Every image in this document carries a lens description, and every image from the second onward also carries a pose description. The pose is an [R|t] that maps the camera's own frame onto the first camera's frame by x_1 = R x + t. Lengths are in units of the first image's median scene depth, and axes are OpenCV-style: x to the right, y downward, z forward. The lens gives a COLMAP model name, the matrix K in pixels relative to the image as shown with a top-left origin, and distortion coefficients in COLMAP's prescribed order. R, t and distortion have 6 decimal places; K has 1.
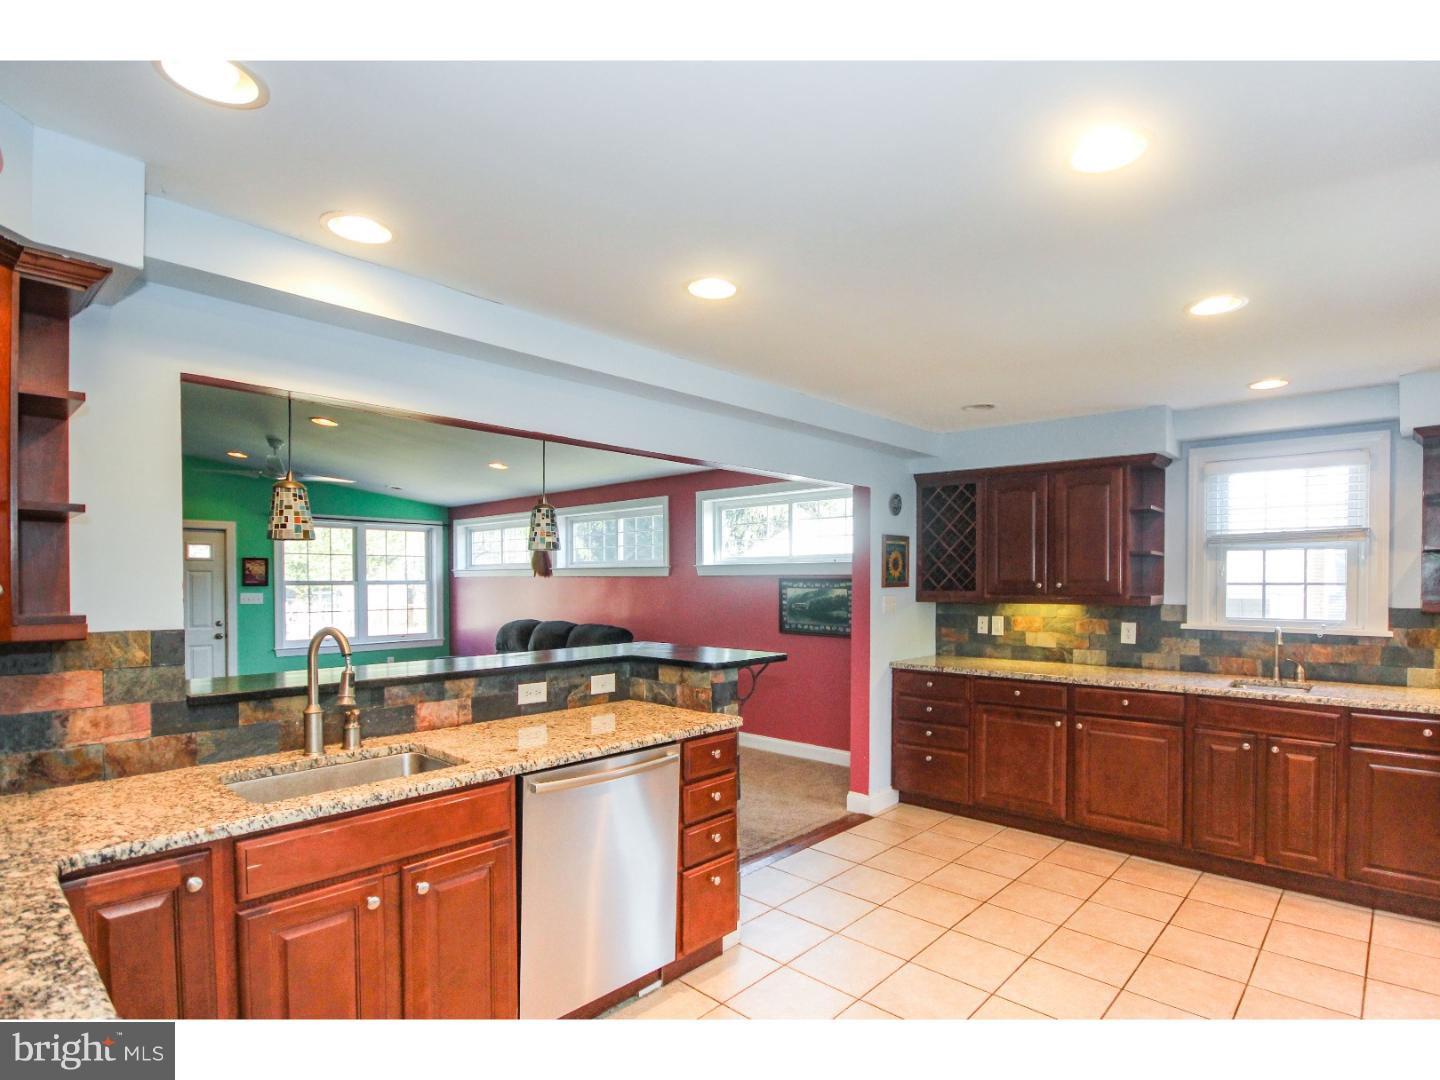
lens RADIAL K [[725.7, 0, 697.6], [0, 725.7, 596.4], [0, 0, 1]] dist [-0.000723, -0.000102]
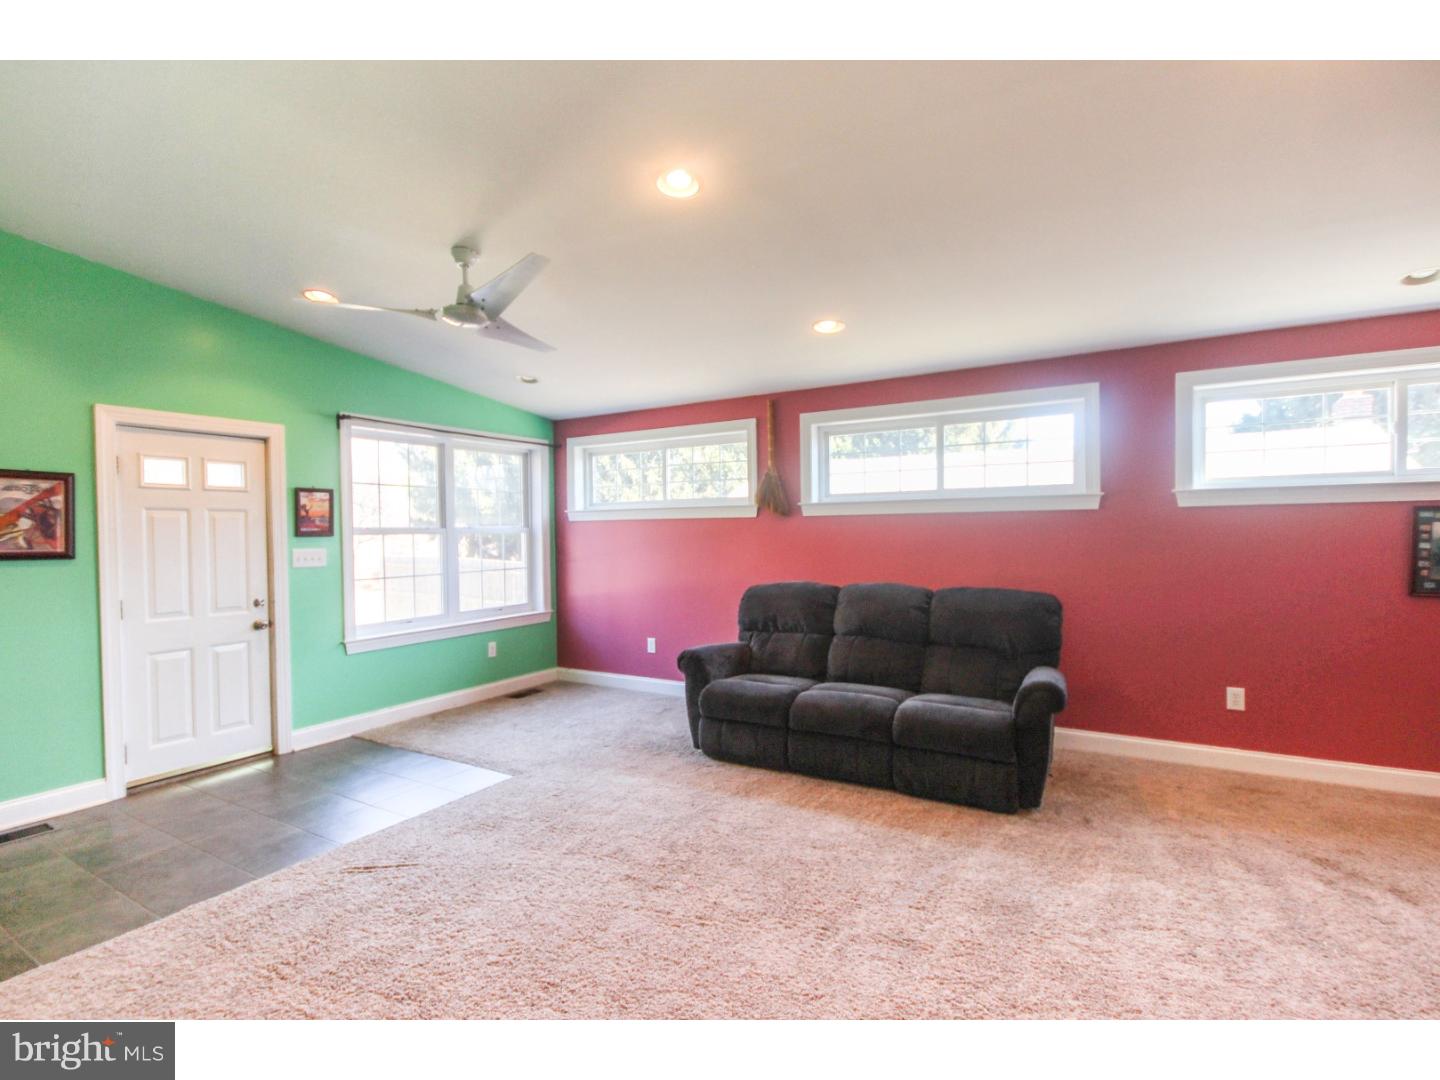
lens RADIAL K [[725.7, 0, 721.8], [0, 725.7, 537.2], [0, 0, 1]] dist [-0.000723, -0.000102]
pose [[0.979558, -0.015654, 0.200554, -0.405543], [0.017459, 0.999821, -0.007235, -0.003443], [-0.200405, 0.010588, 0.979656, 0.359312]]
